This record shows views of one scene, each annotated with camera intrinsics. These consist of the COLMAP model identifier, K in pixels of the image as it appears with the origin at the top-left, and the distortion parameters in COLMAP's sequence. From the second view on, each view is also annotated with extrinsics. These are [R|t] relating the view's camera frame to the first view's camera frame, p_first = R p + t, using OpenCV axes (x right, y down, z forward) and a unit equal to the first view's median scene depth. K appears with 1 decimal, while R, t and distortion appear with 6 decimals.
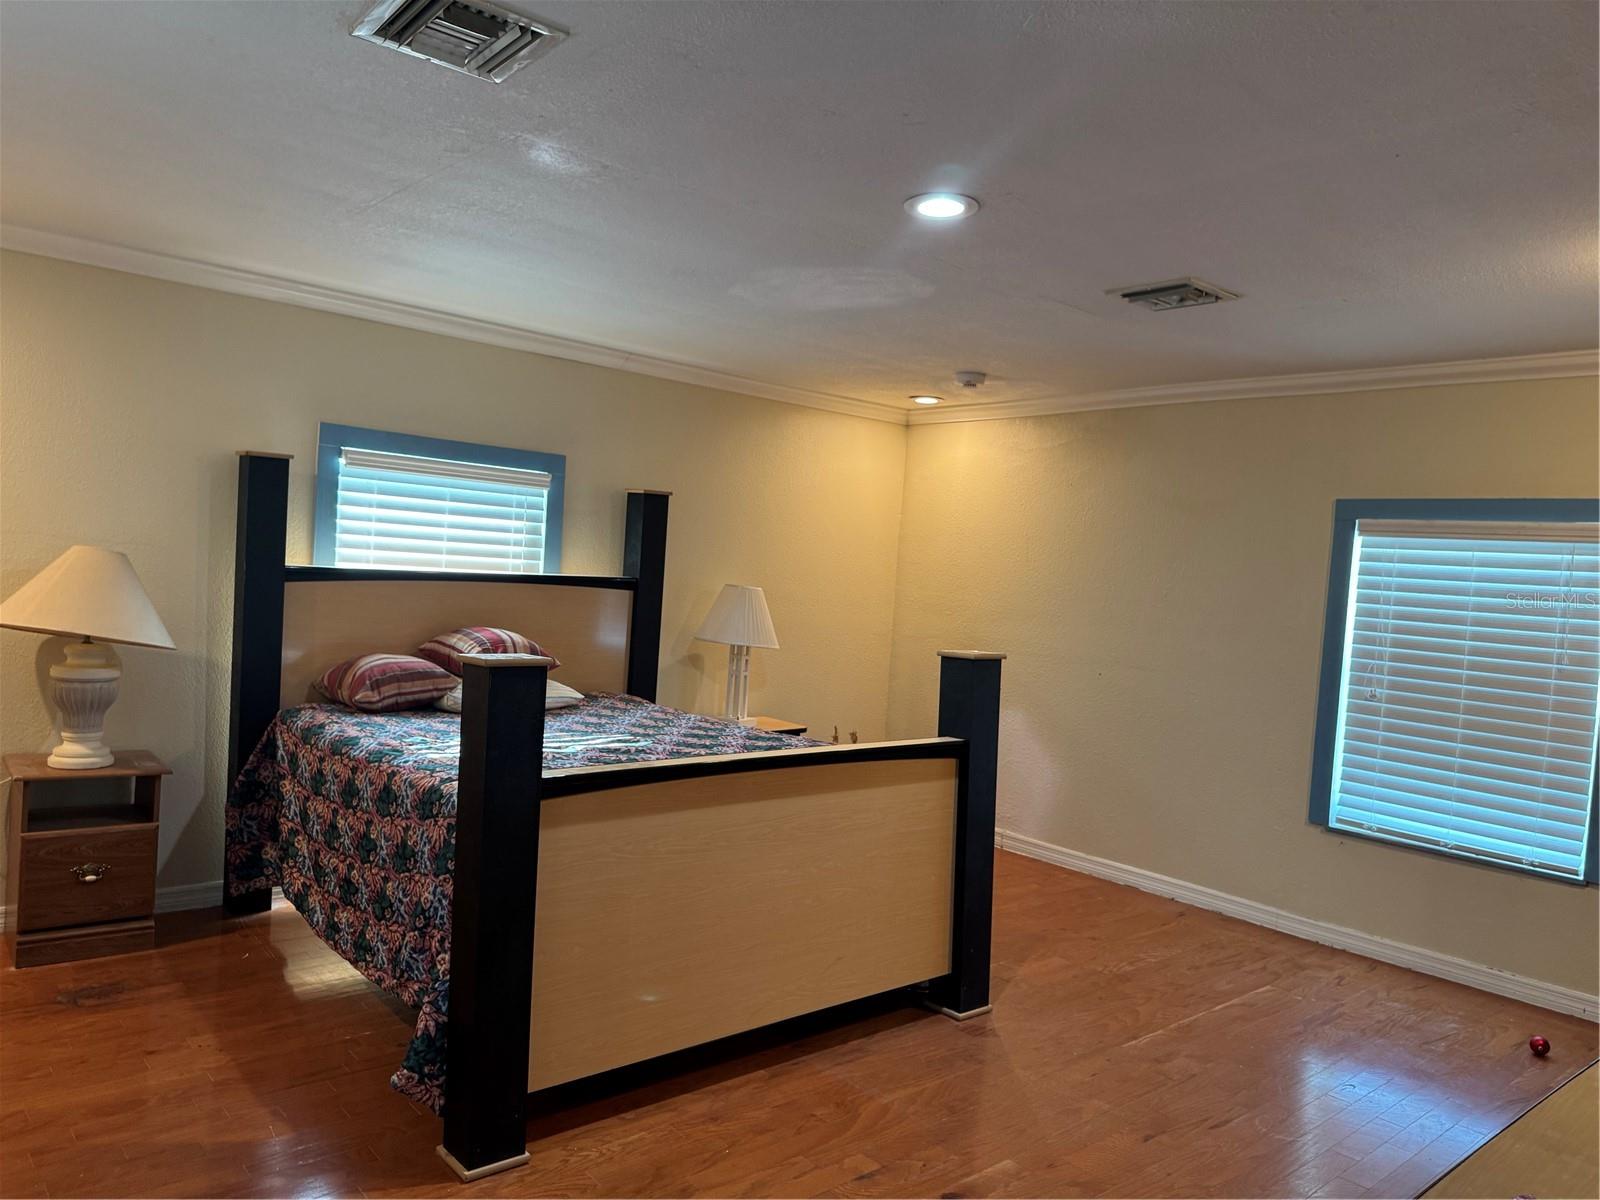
lens RADIAL K [[1176.5, 0, 803.5], [0, 1176.5, 604.2], [0, 0, 1]] dist [0.054169, -0.074245]
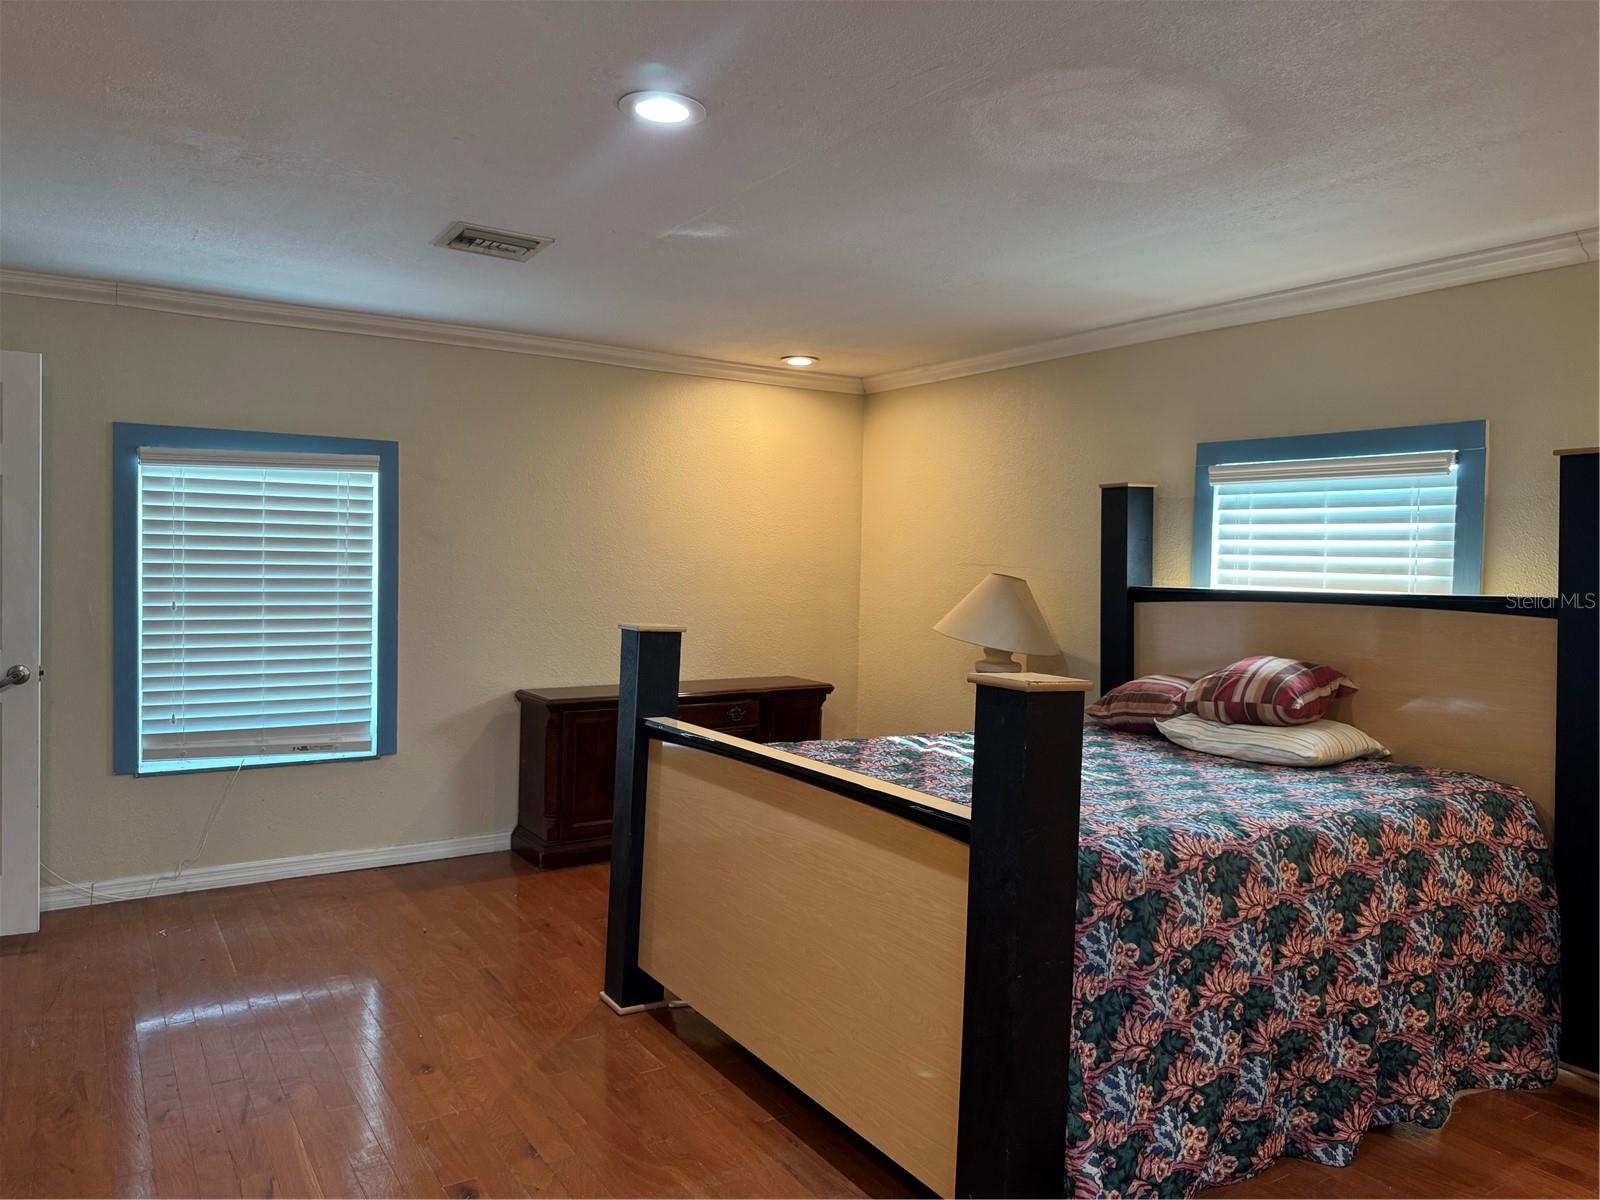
lens RADIAL K [[1176.5, 0, 803.6], [0, 1176.5, 595.5], [0, 0, 1]] dist [0.054169, -0.074245]
pose [[-0.123143, -0.030419, -0.991923, 0.602236], [-0.052709, 0.998320, -0.024072, 0.015042], [0.990988, 0.049319, -0.124539, 0.784717]]
